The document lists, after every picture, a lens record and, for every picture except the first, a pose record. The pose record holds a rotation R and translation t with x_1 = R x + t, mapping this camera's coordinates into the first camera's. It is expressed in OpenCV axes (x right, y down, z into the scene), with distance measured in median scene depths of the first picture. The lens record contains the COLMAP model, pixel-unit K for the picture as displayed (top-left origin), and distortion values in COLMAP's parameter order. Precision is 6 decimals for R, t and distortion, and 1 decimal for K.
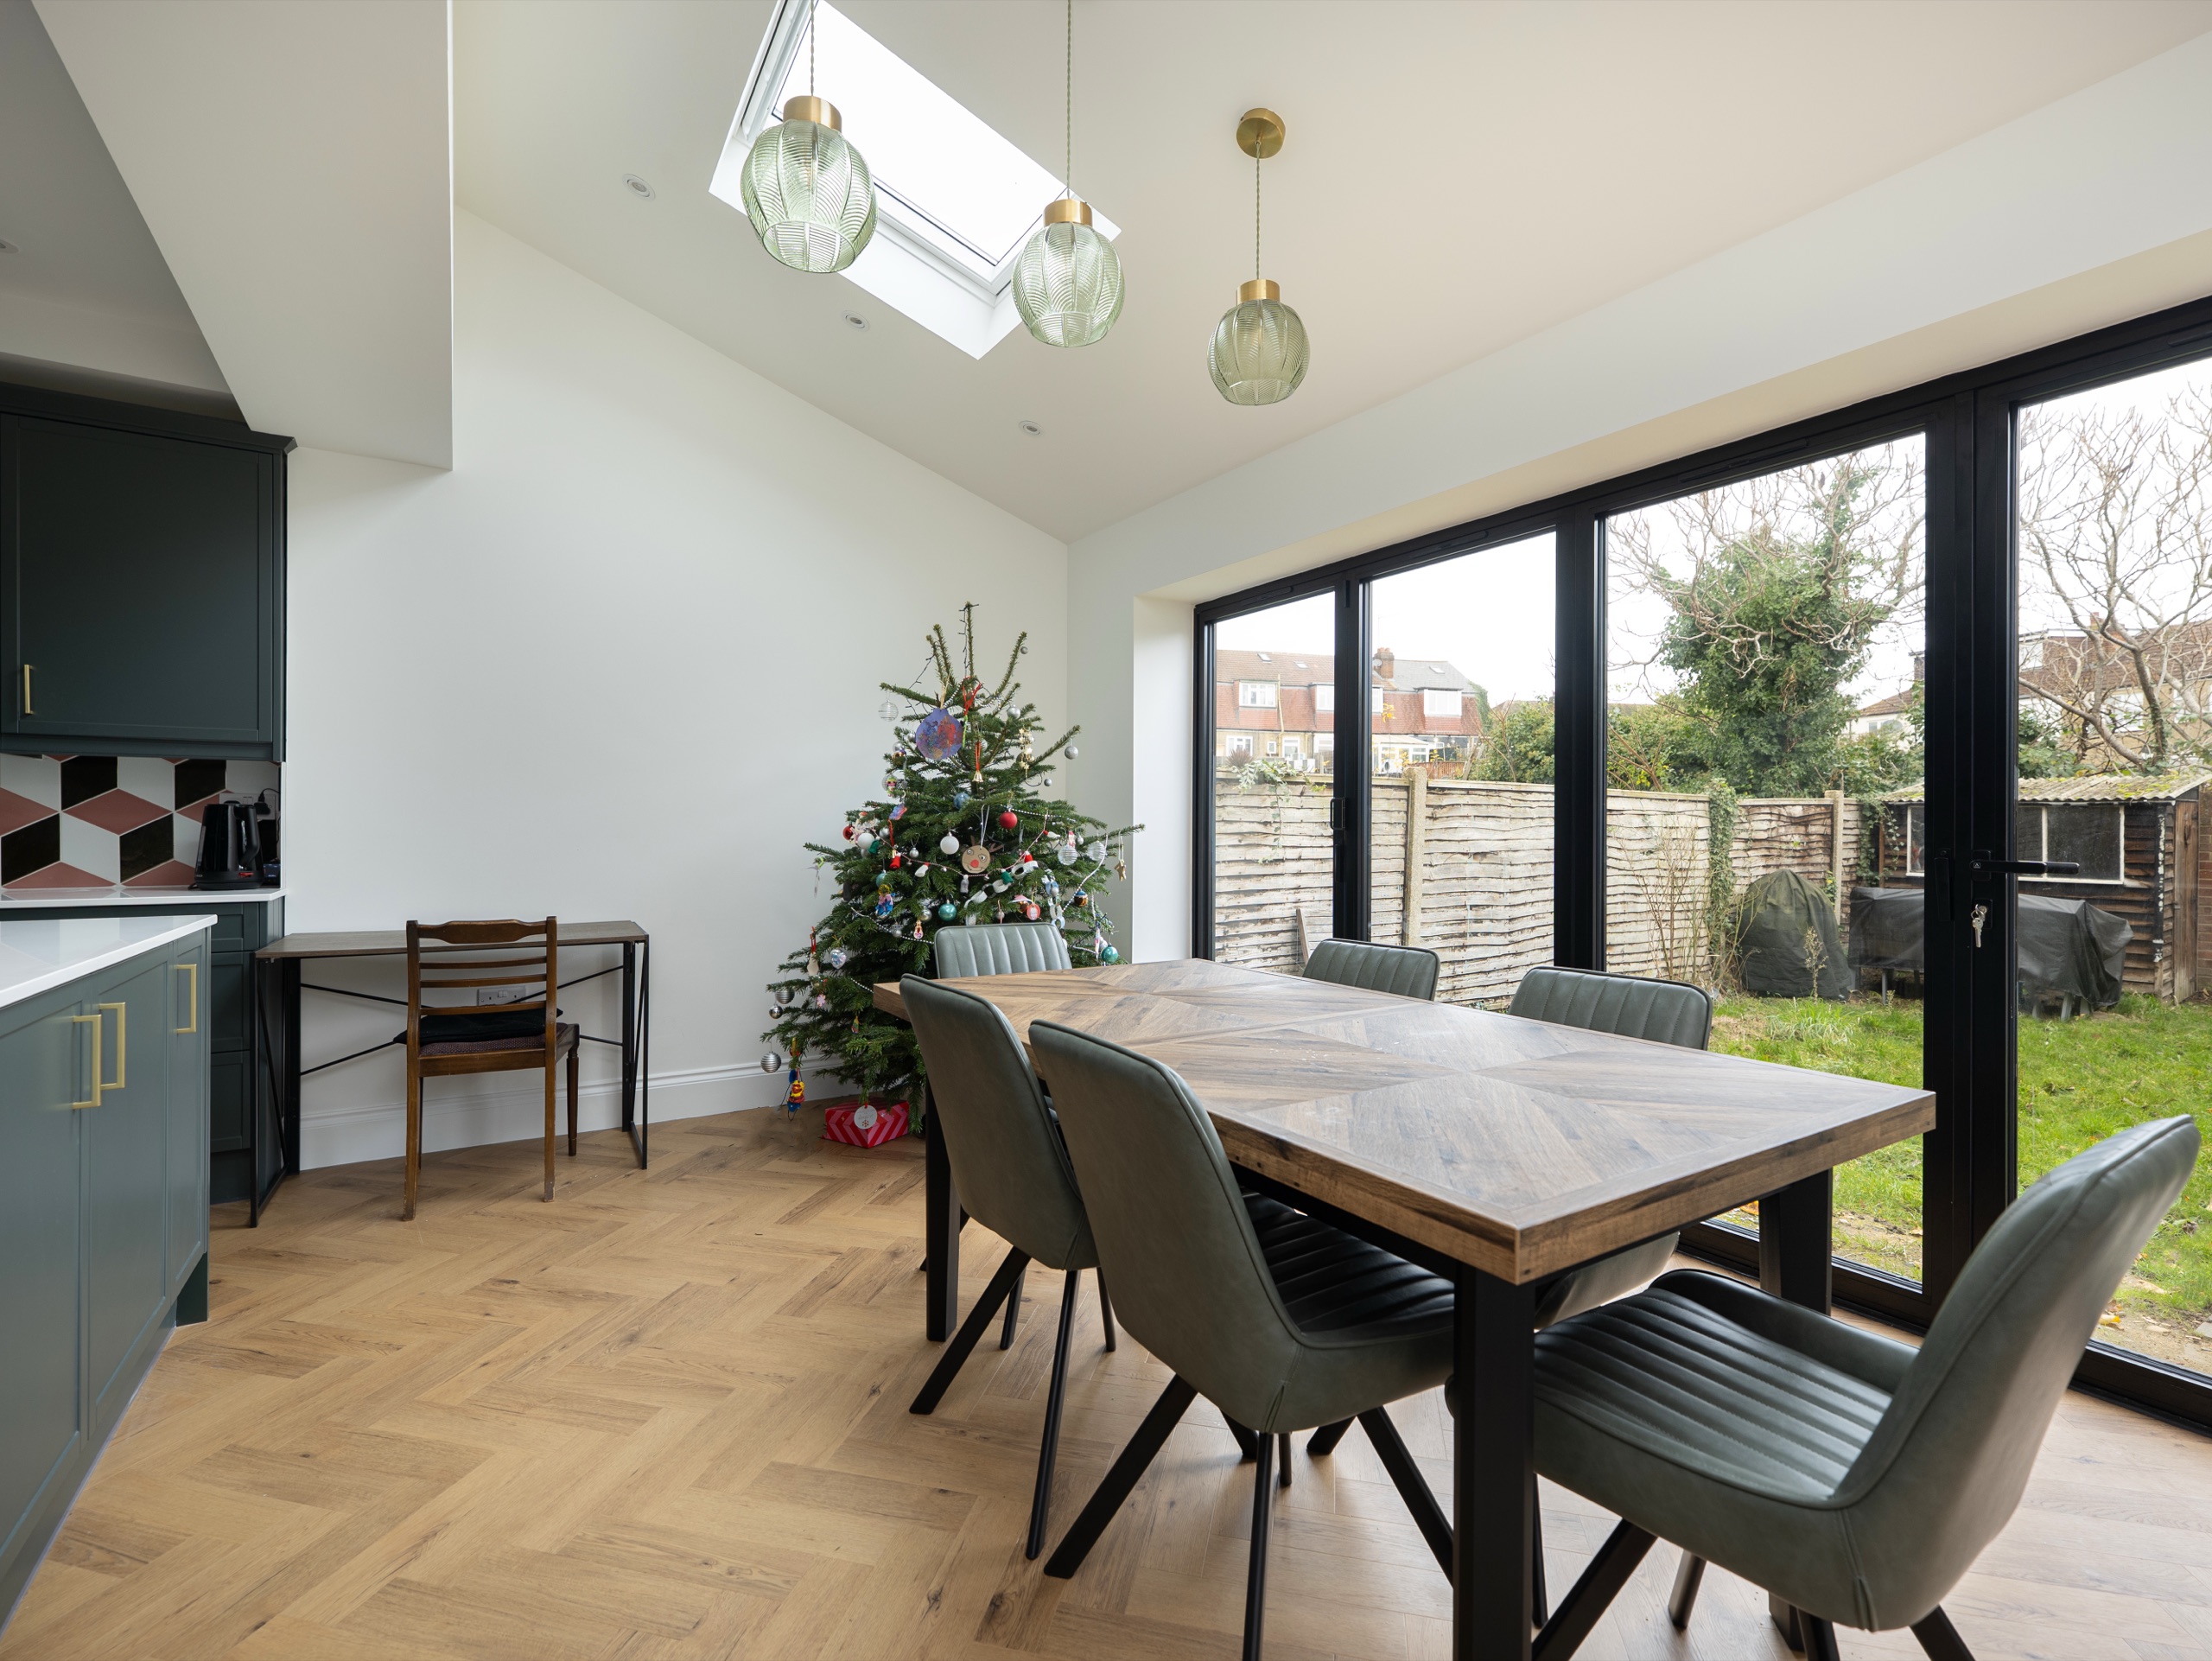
lens RADIAL K [[1005.4, 0, 1079.7], [0, 1005.4, 828.7], [0, 0, 1]] dist [-0.000386, -0.000220]
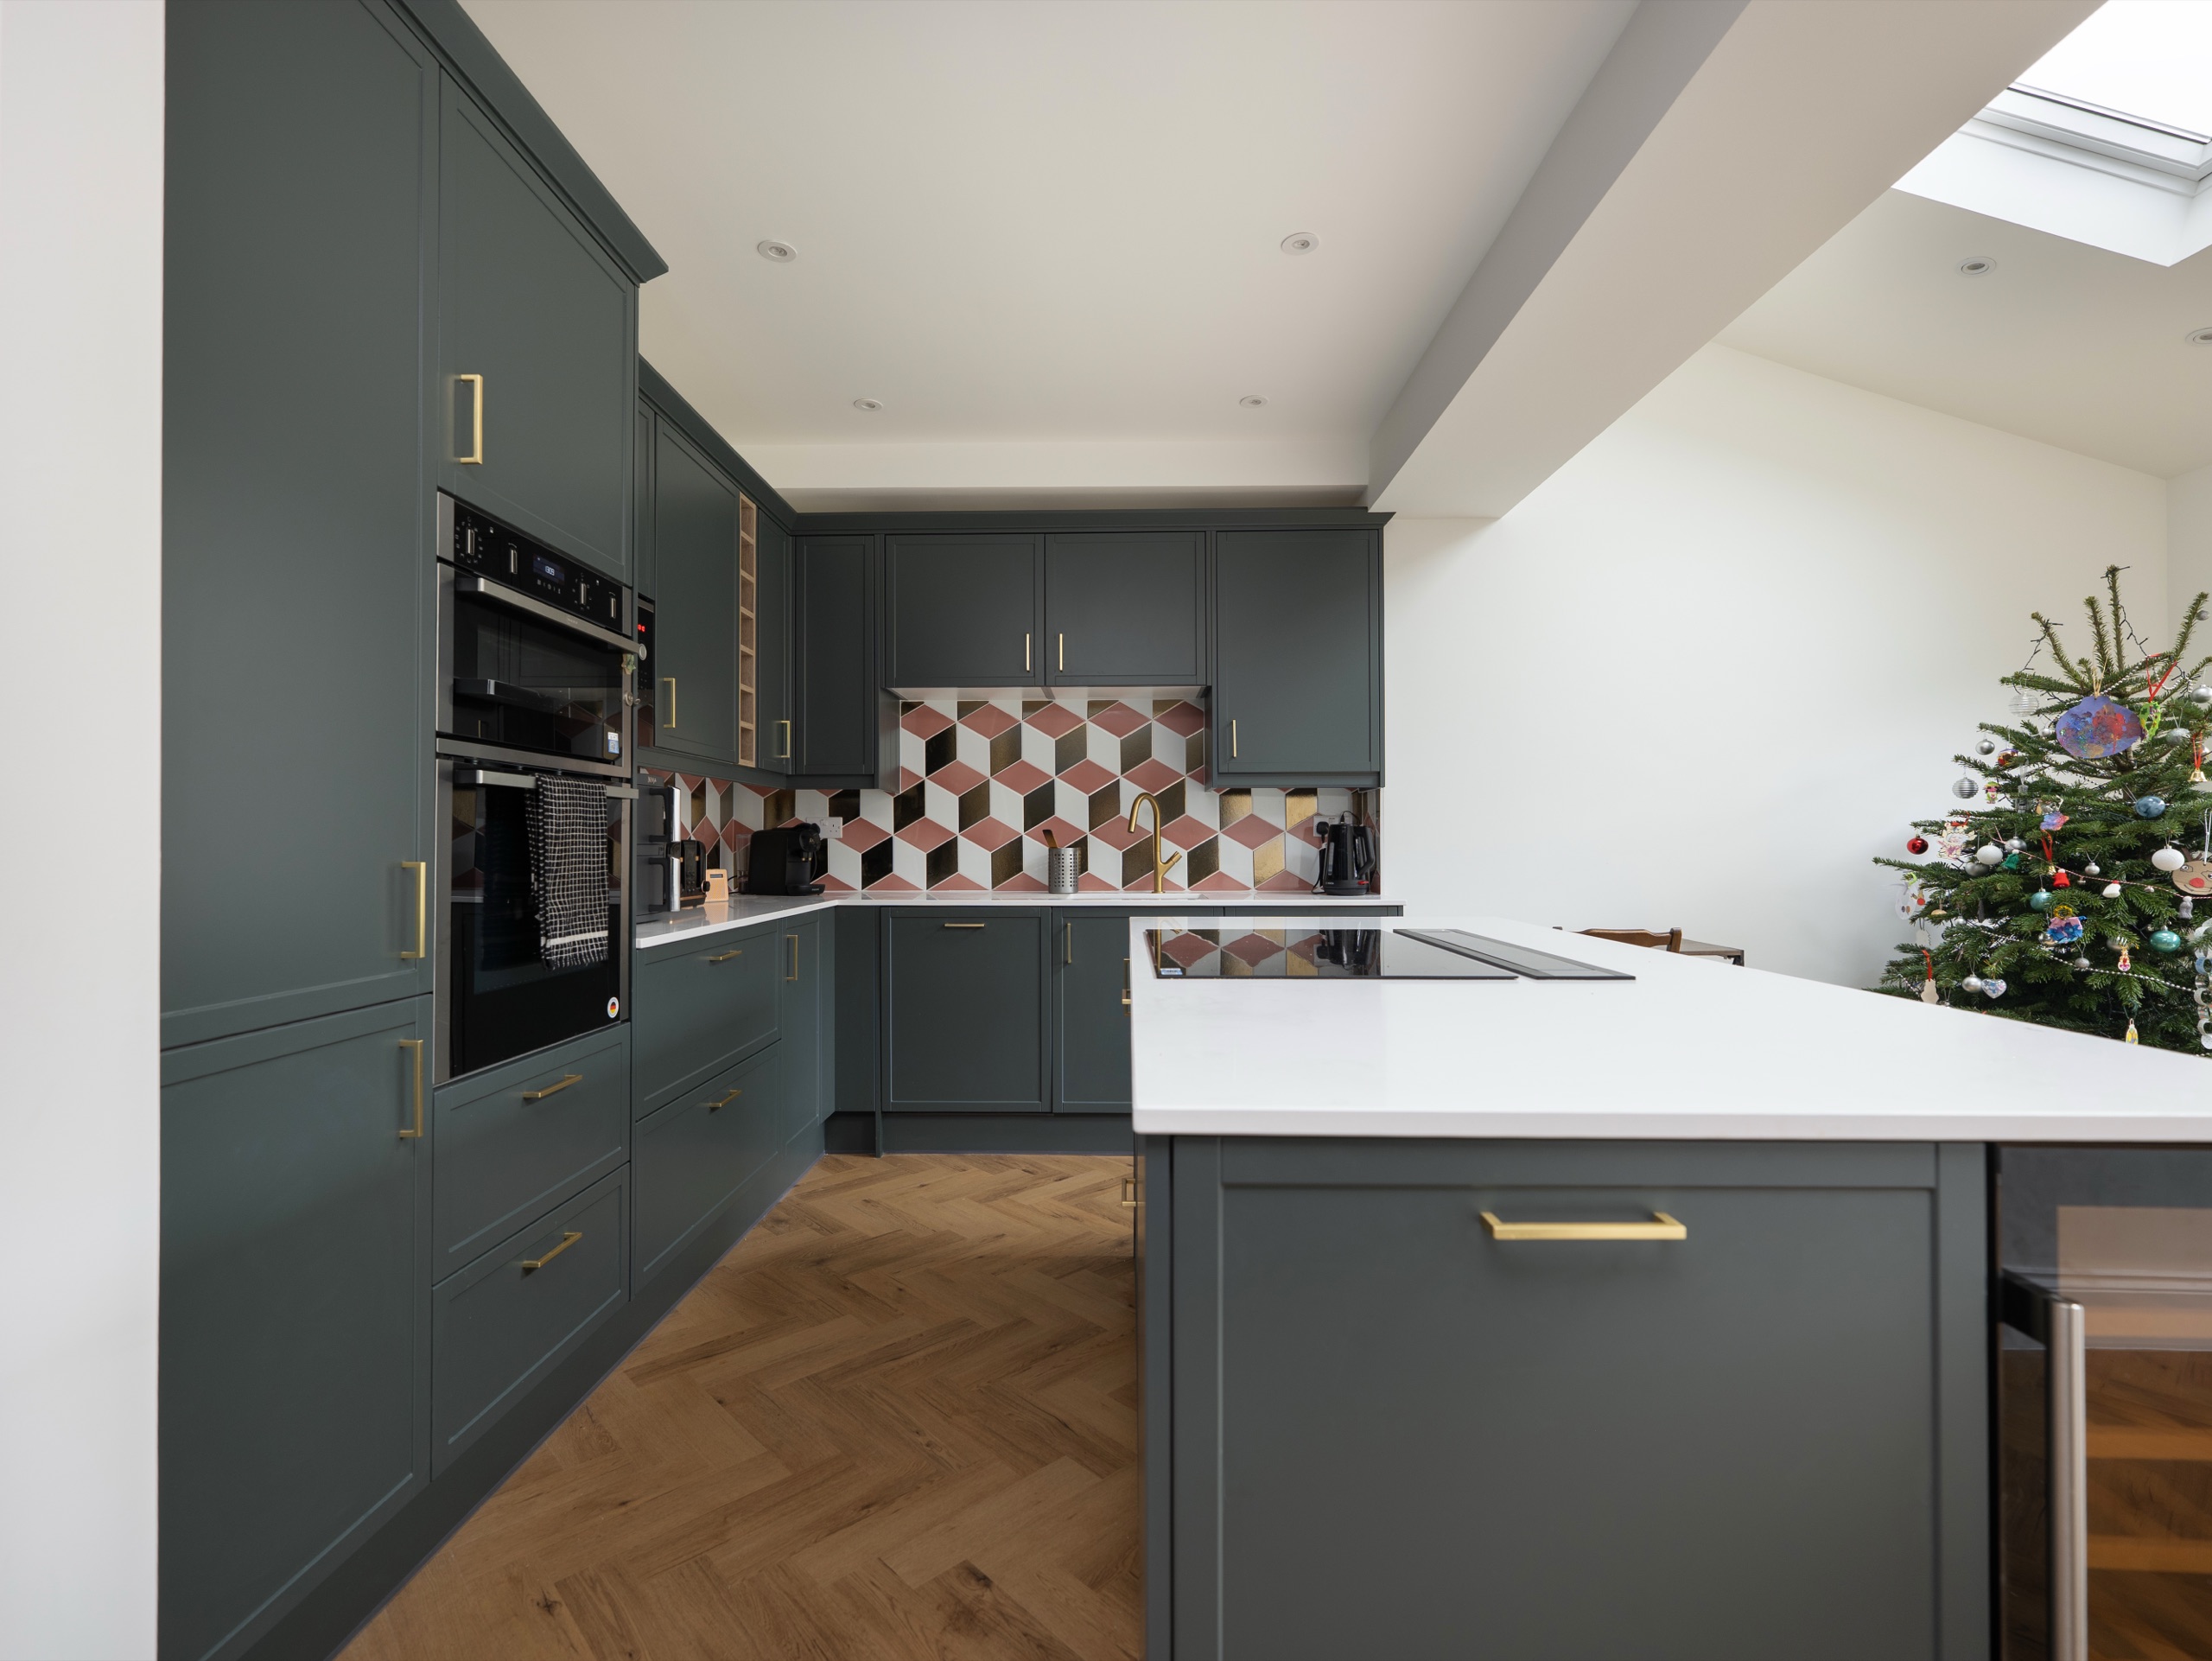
lens RADIAL K [[1005.4, 0, 1107.5], [0, 1005.4, 833.6], [0, 0, 1]] dist [-0.000386, -0.000220]
pose [[0.836206, -0.012155, -0.548281, -0.414046], [0.006310, 0.999901, -0.012543, -0.000381], [0.548379, 0.007029, 0.836200, -0.166718]]
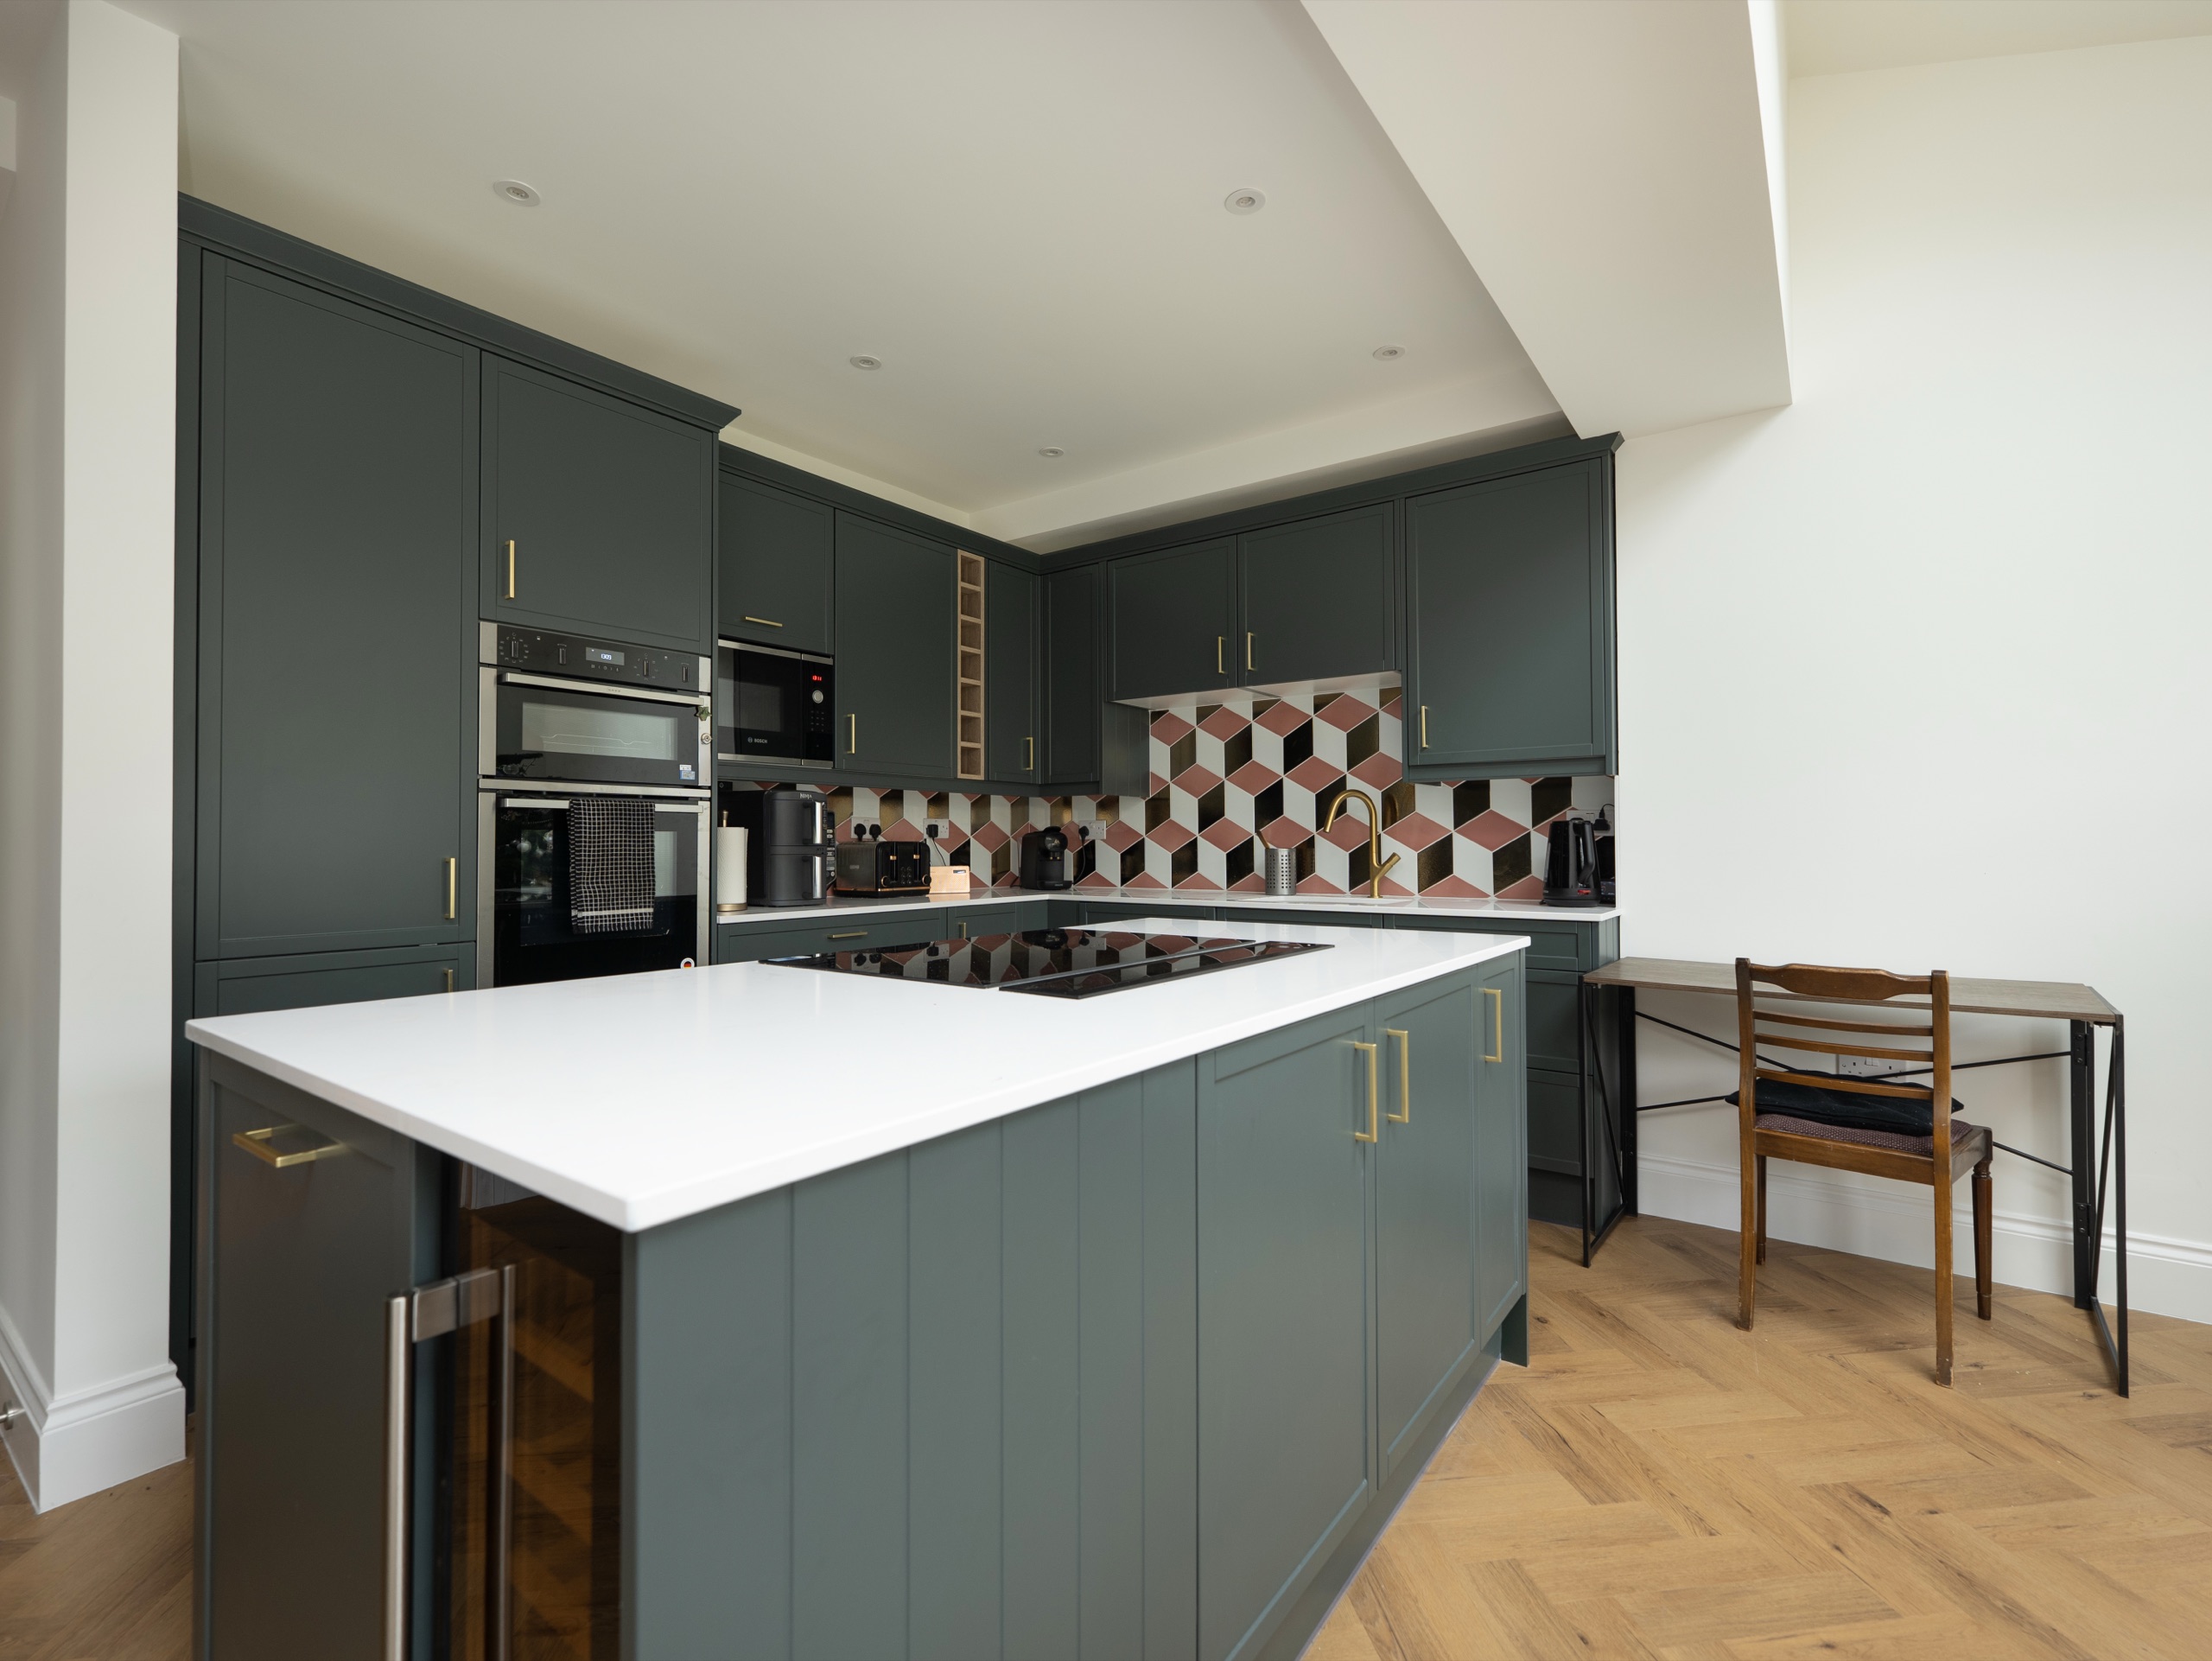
lens RADIAL K [[1005.4, 0, 1109.5], [0, 1005.4, 827.0], [0, 0, 1]] dist [-0.000386, -0.000220]
pose [[0.377469, -0.021810, -0.925765, -0.089392], [0.005896, 0.999759, -0.021150, 0.000360], [0.926004, 0.002525, 0.377506, 0.190247]]
